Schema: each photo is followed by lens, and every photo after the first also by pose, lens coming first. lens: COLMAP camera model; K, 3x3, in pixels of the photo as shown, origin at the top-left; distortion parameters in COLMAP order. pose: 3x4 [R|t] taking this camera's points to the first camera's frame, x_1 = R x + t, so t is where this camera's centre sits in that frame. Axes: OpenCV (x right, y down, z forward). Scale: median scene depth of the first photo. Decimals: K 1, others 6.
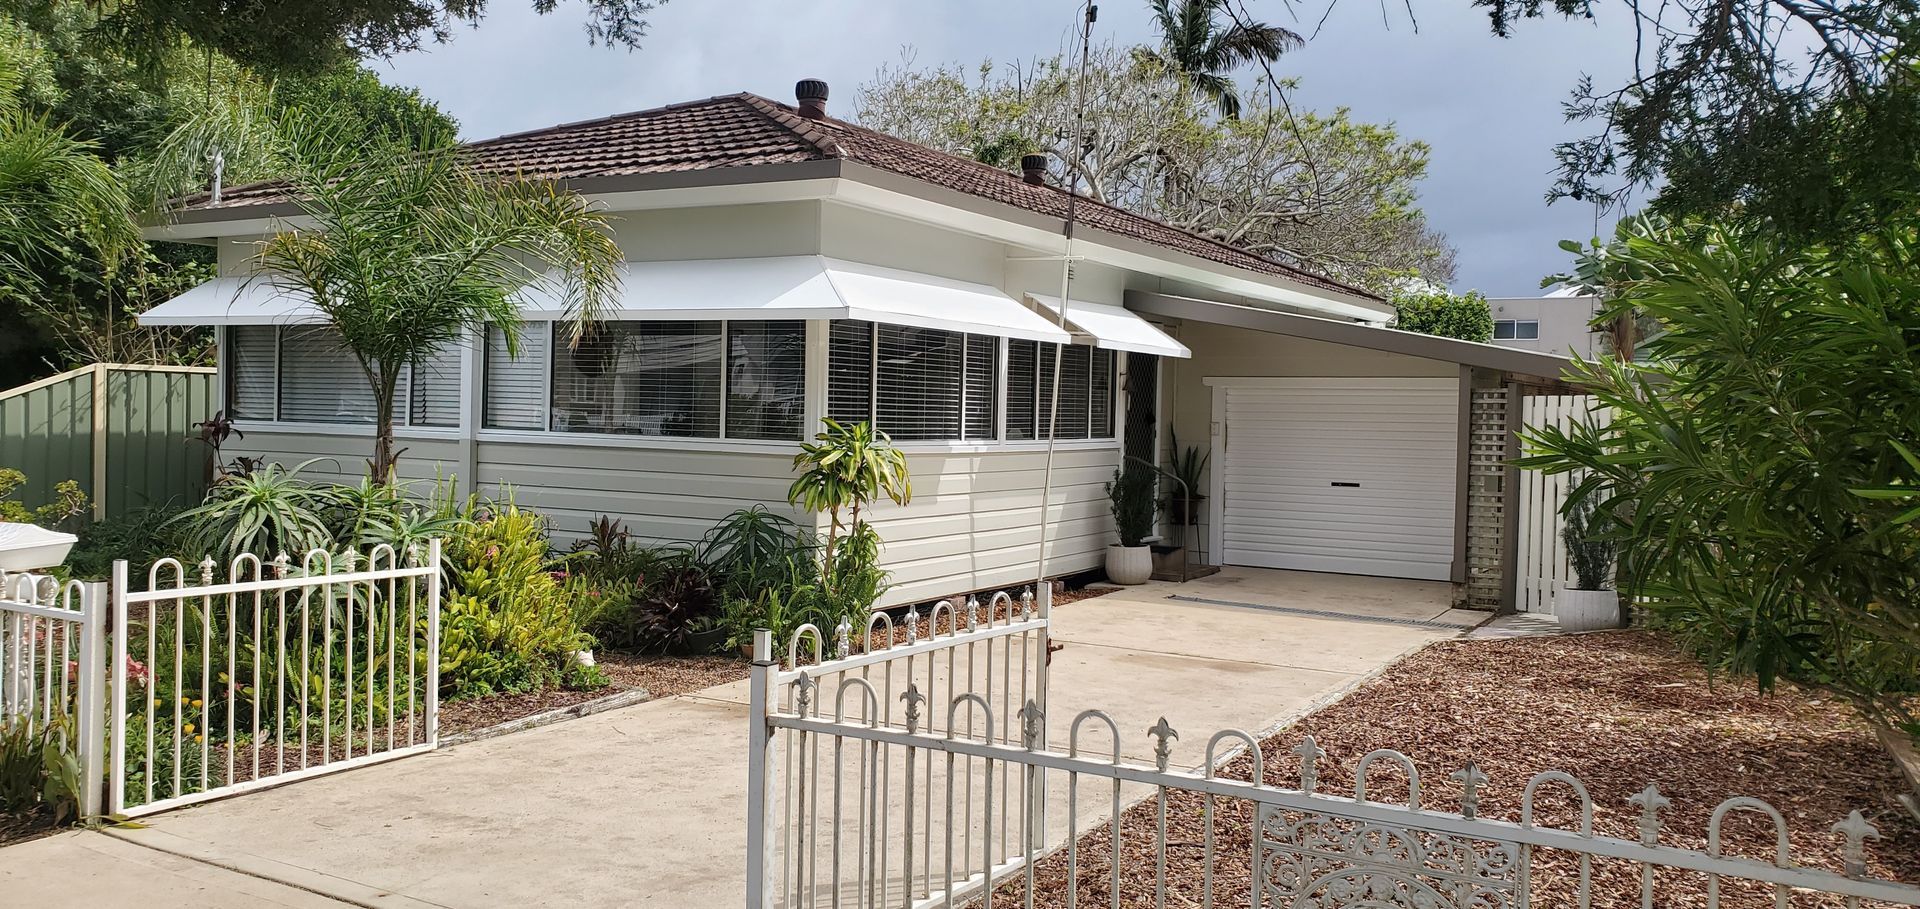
lens RADIAL K [[1493.4, 0, 948.5], [0, 1493.4, 445.5], [0, 0, 1]] dist [0.011191, 0.001429]
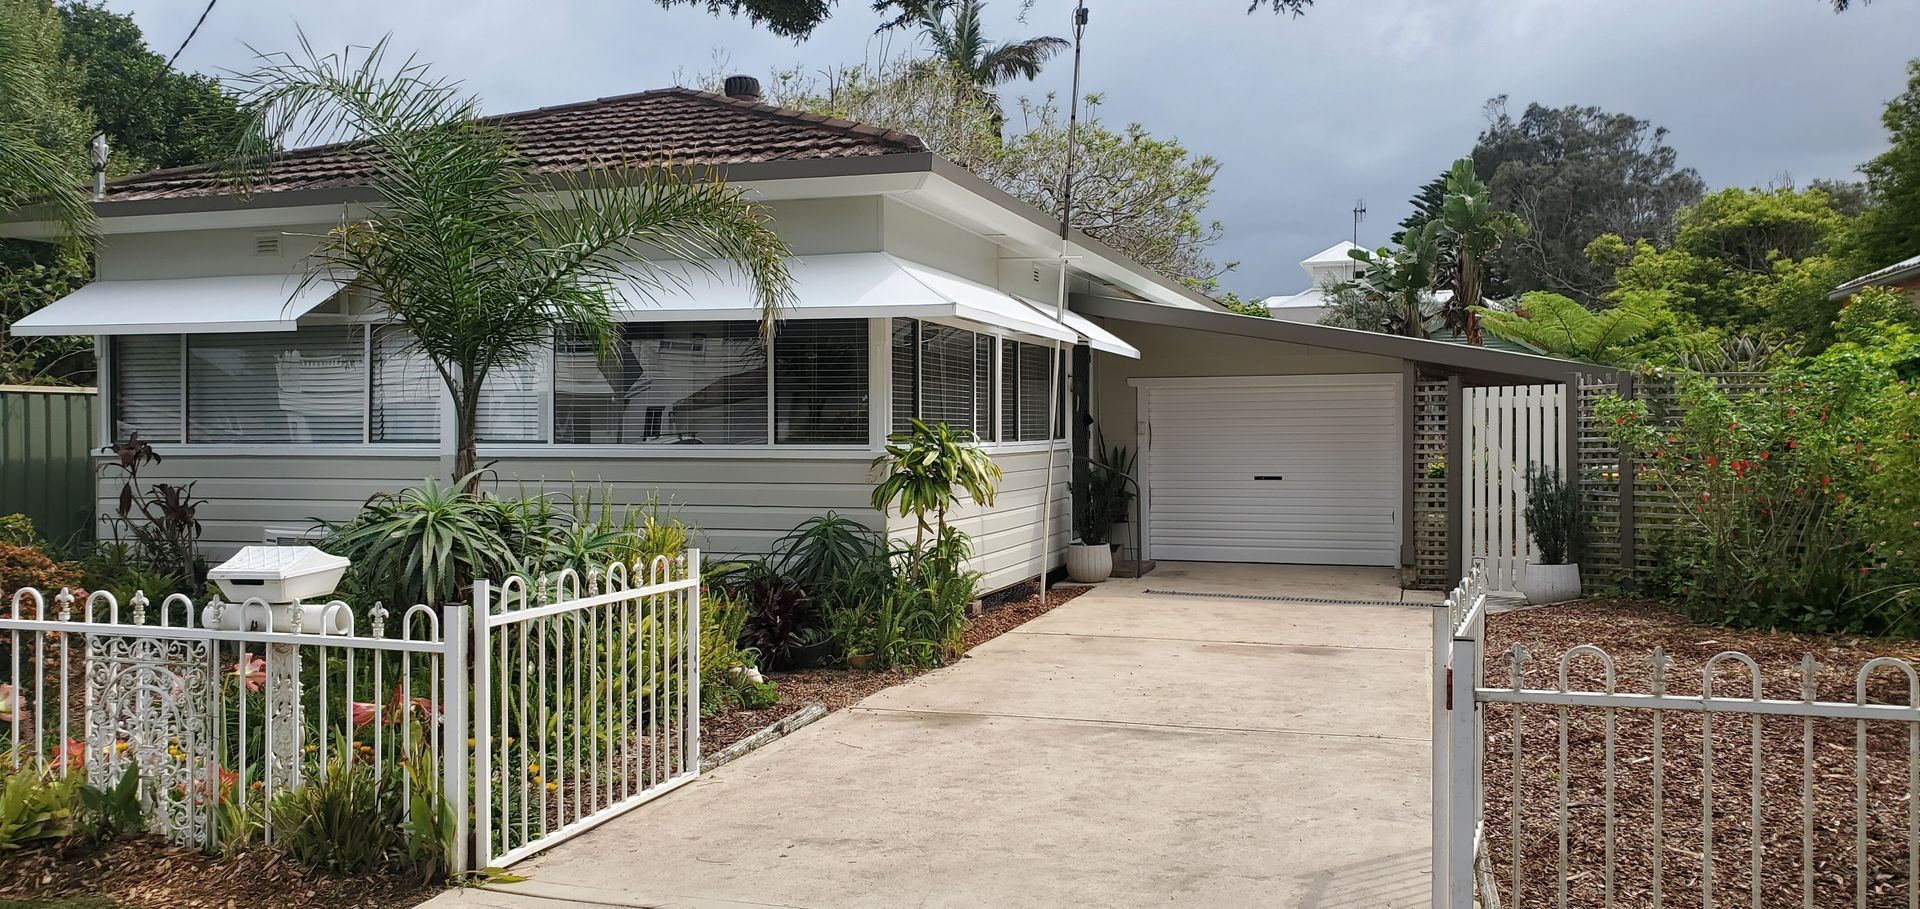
lens RADIAL K [[1493.4, 0, 956.7], [0, 1493.4, 455.8], [0, 0, 1]] dist [0.011191, 0.001429]
pose [[0.973537, -0.028947, 0.226687, -0.219278], [0.030052, 0.999547, -0.001425, 0.006463], [-0.226543, 0.008199, 0.973967, 0.037704]]
